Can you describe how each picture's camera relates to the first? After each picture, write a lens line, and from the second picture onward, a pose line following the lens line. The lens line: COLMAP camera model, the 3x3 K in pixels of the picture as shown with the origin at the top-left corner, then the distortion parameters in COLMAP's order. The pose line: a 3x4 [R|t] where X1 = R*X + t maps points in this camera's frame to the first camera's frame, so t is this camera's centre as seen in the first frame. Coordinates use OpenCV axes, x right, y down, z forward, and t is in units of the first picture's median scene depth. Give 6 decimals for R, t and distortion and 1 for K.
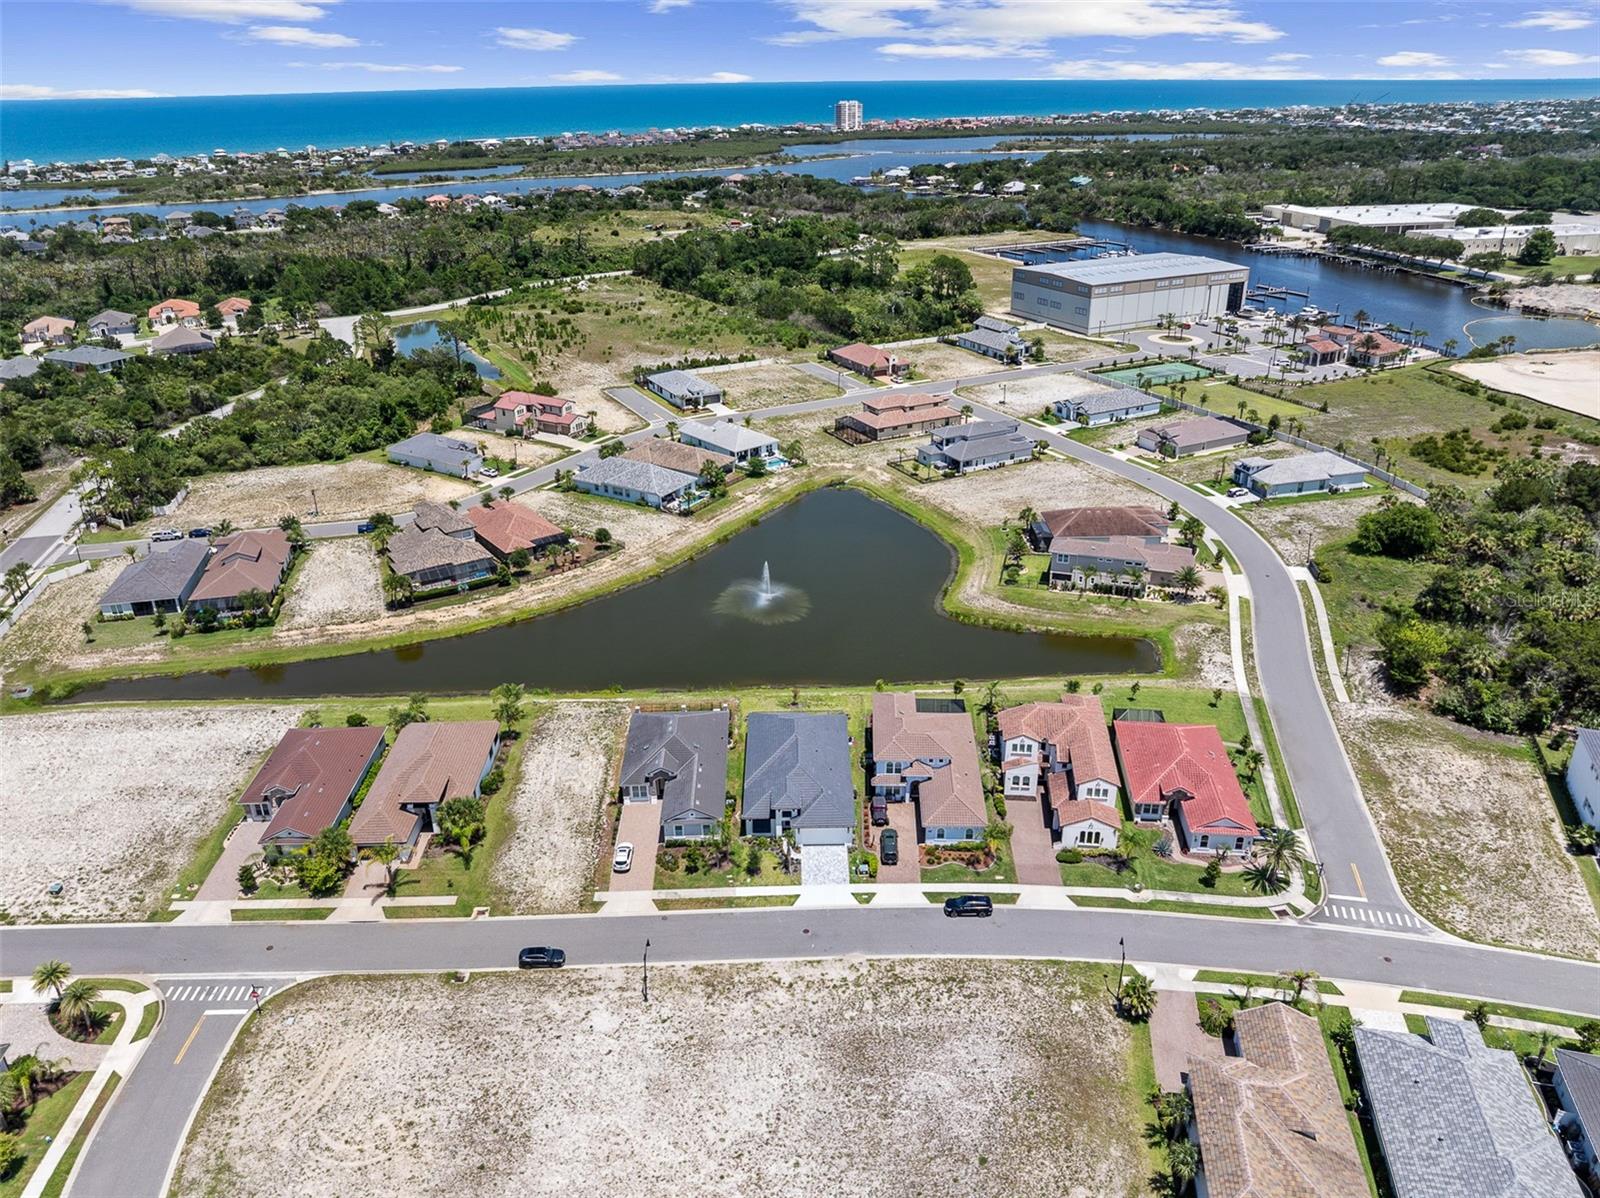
lens RADIAL K [[1133.3, 0, 800.0], [0, 1133.3, 599.0], [0, 0, 1]] dist [-0.036425, -0.000303]
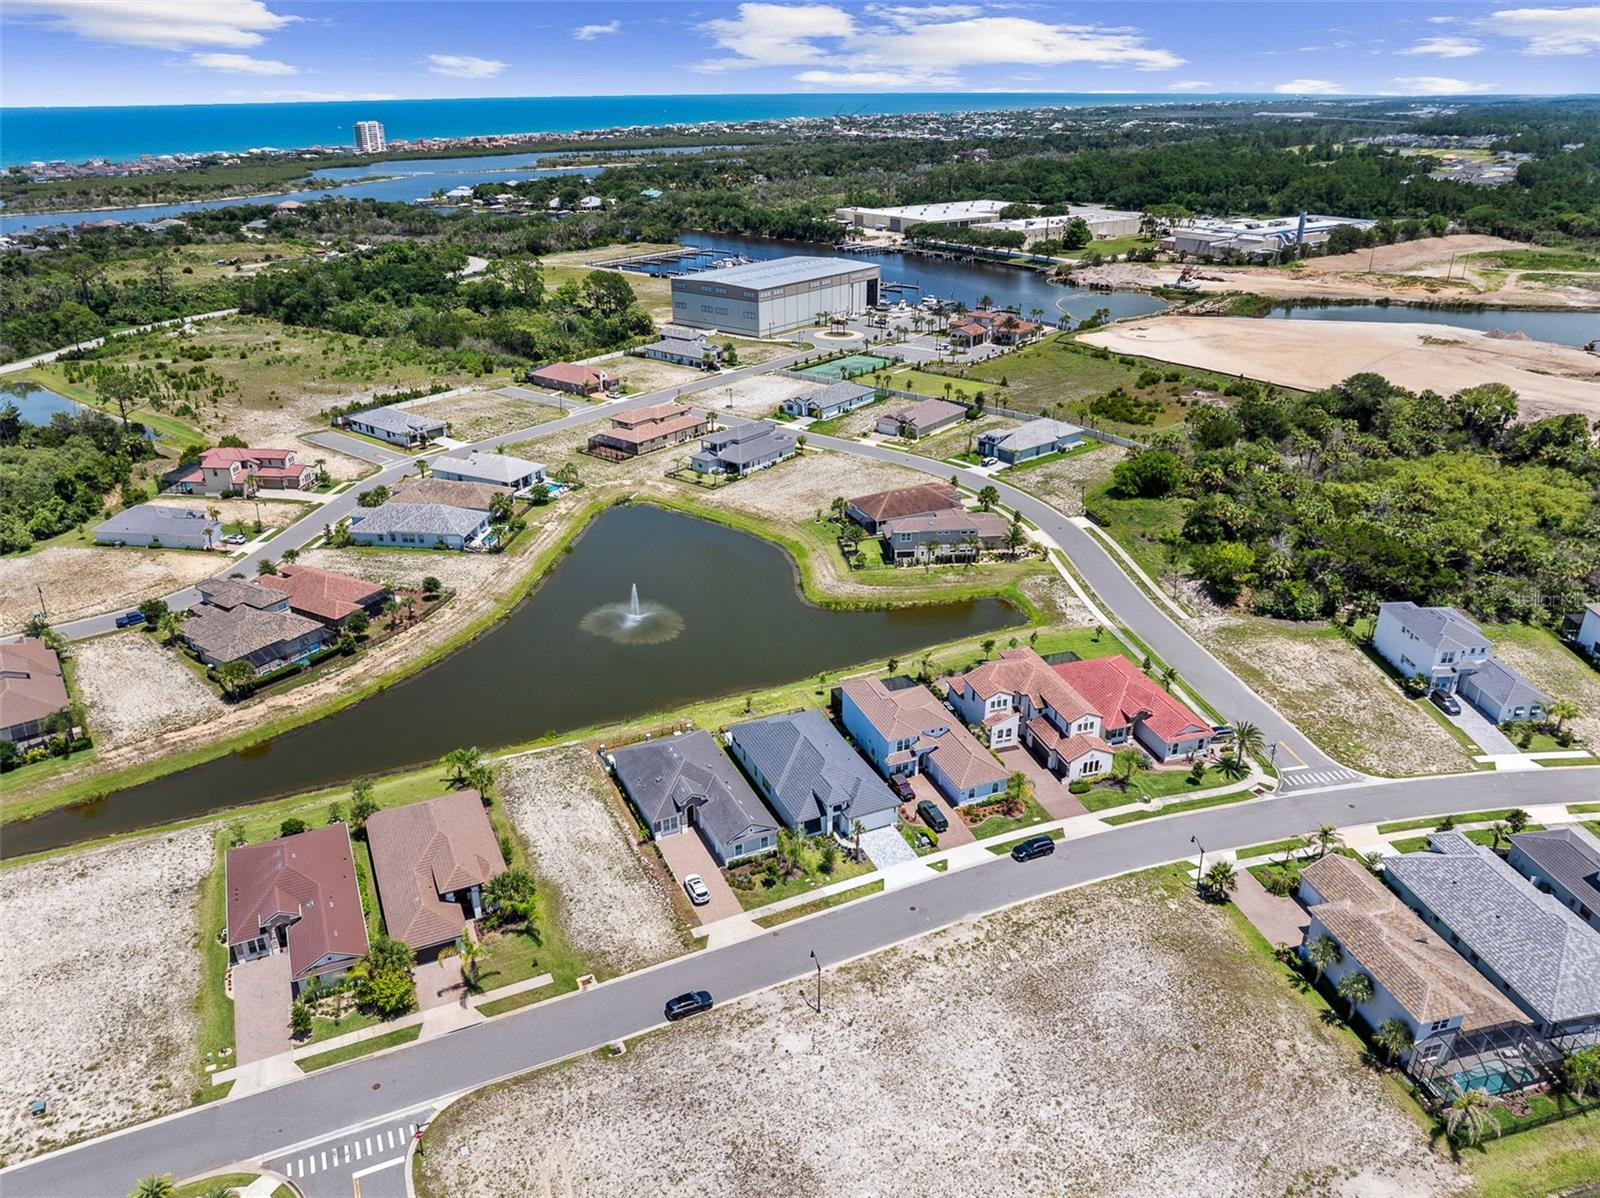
lens RADIAL K [[1133.3, 0, 800.0], [0, 1133.3, 599.0], [0, 0, 1]] dist [-0.036425, -0.000303]
pose [[0.917839, -0.158393, 0.363982, -0.264225], [0.163097, 0.986446, 0.017996, -0.013690], [-0.361899, 0.042847, 0.931232, 0.036970]]
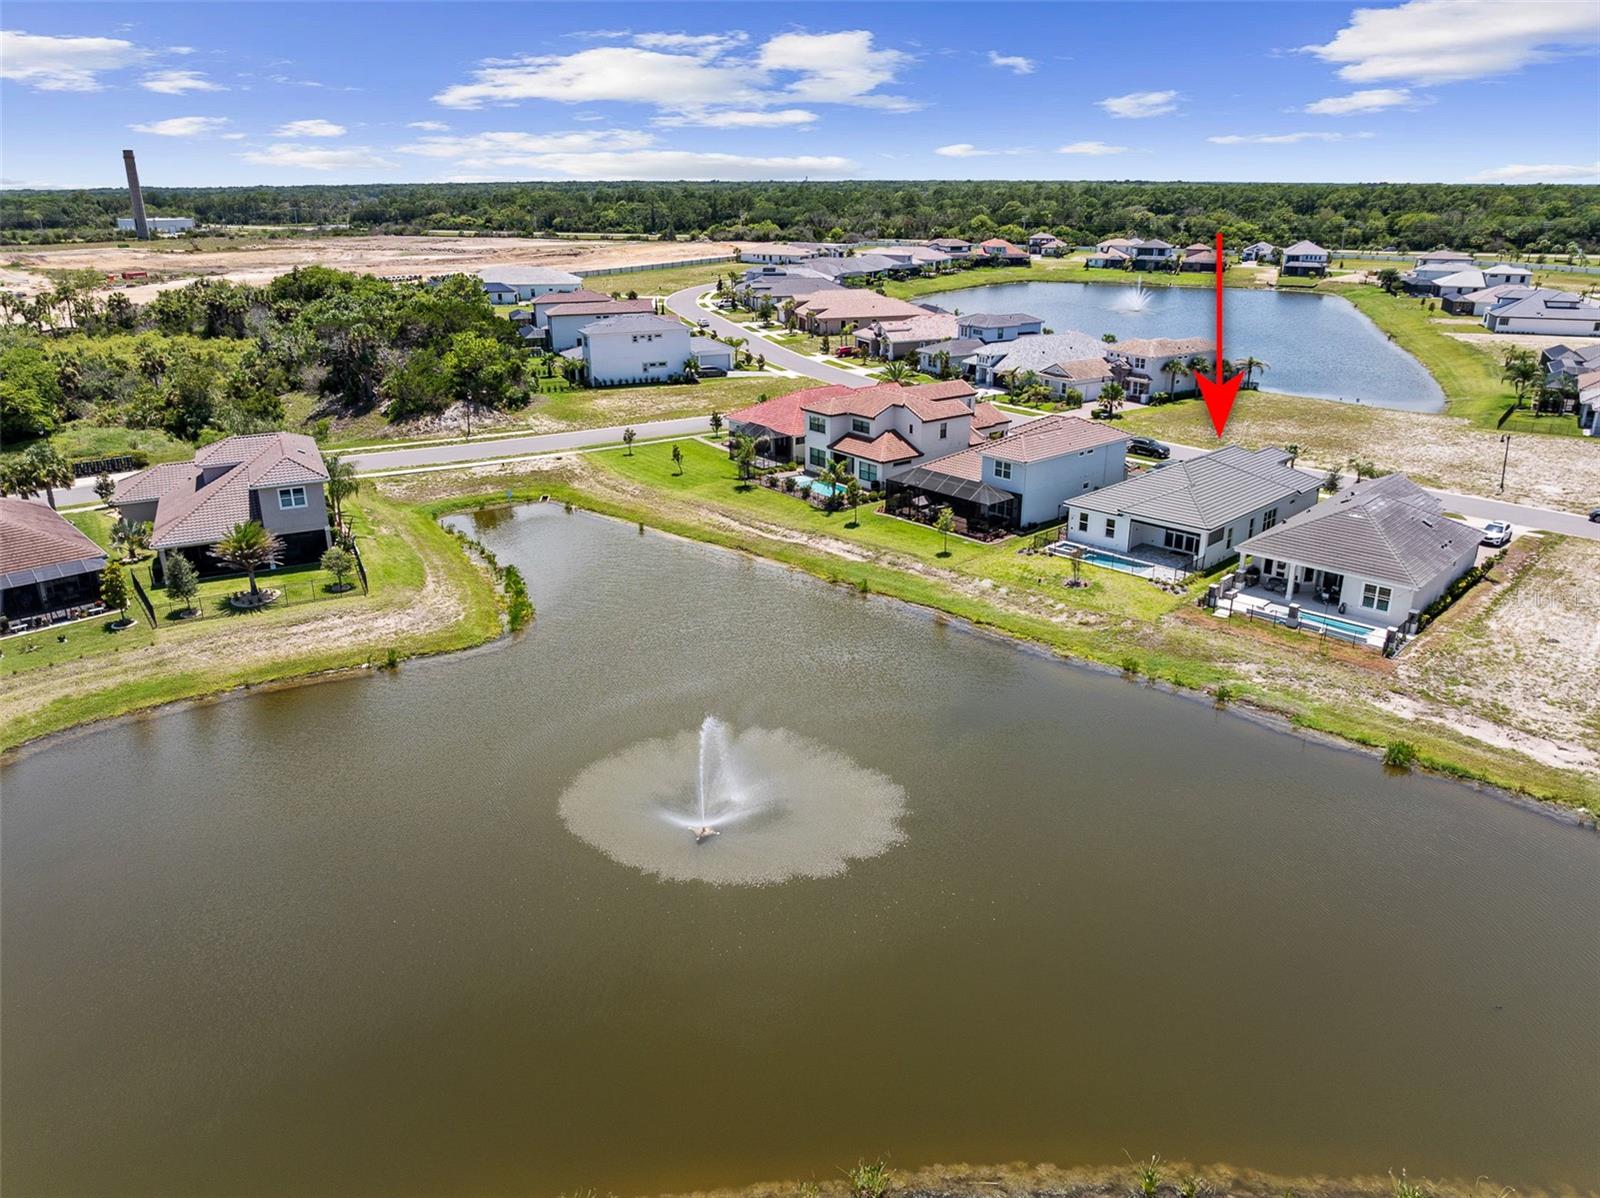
lens RADIAL K [[1135.8, 0, 800.0], [0, 1135.8, 599.0], [0, 0, 1]] dist [-0.042263, 0.004048]
pose [[-0.698833, -0.234121, 0.675885, -0.234556], [0.312259, 0.750267, 0.582747, -0.214423], [-0.643527, 0.618294, -0.451205, 1.126384]]
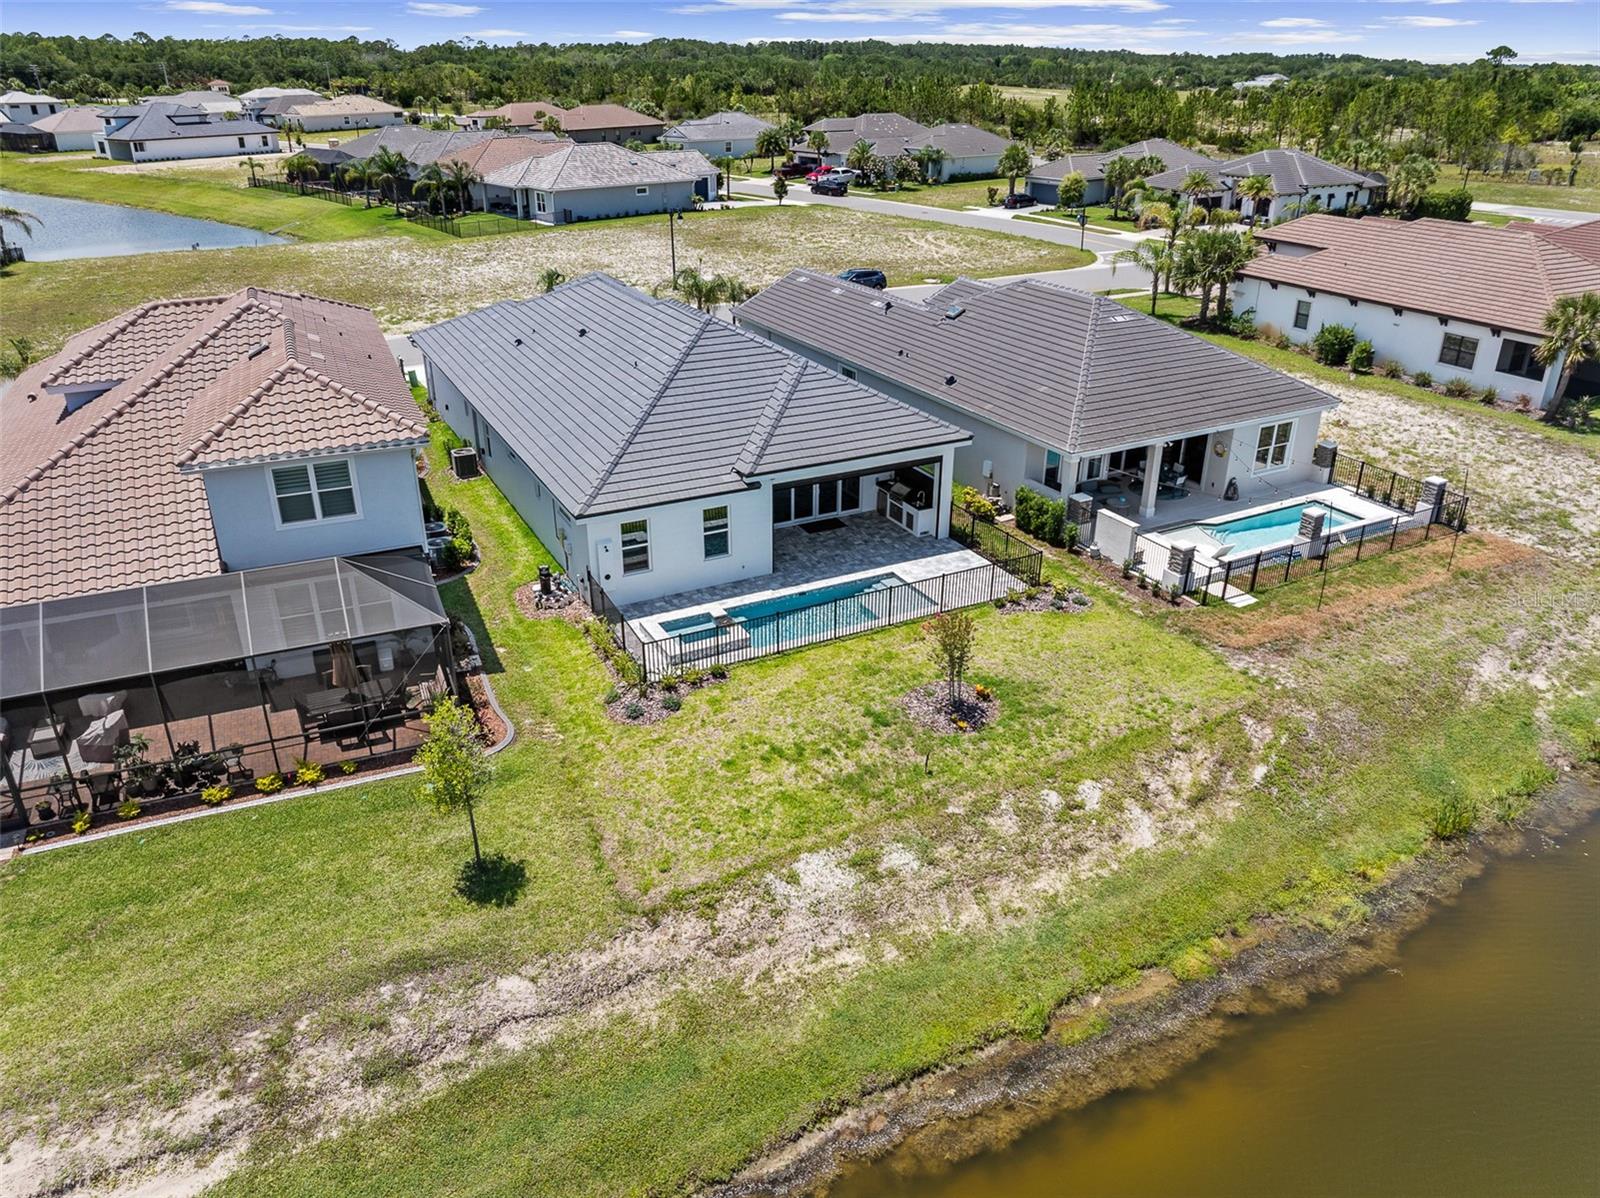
lens RADIAL K [[1133.3, 0, 800.0], [0, 1133.3, 599.0], [0, 0, 1]] dist [-0.036425, -0.000303]
pose [[-0.892071, 0.203054, -0.403706, 0.071204], [-0.184911, 0.651128, 0.736098, -0.035059], [0.412332, 0.731301, -0.543305, 0.908741]]
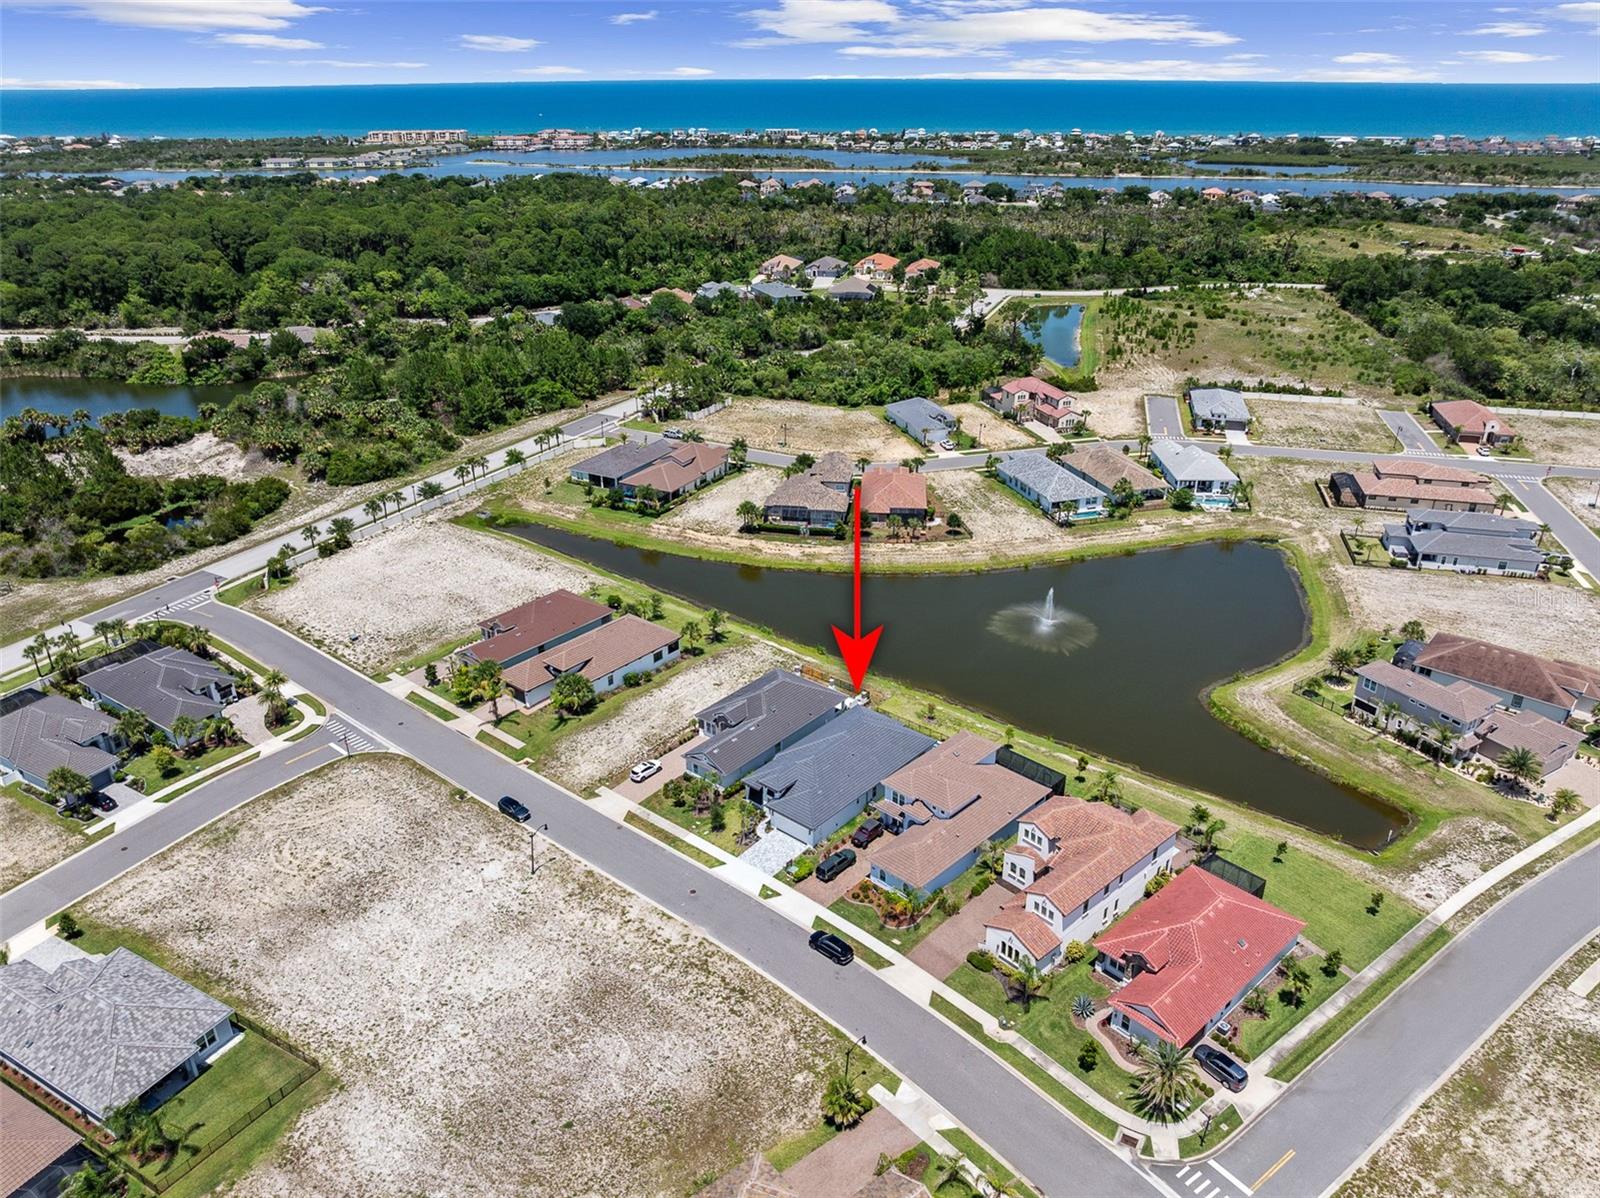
lens RADIAL K [[1133.3, 0, 800.0], [0, 1133.3, 599.0], [0, 0, 1]] dist [-0.036425, -0.000303]
pose [[0.749719, 0.288356, -0.595627, 0.389551], [-0.283588, 0.953232, 0.104526, -0.062858], [0.597912, 0.090548, 0.796431, 0.127575]]
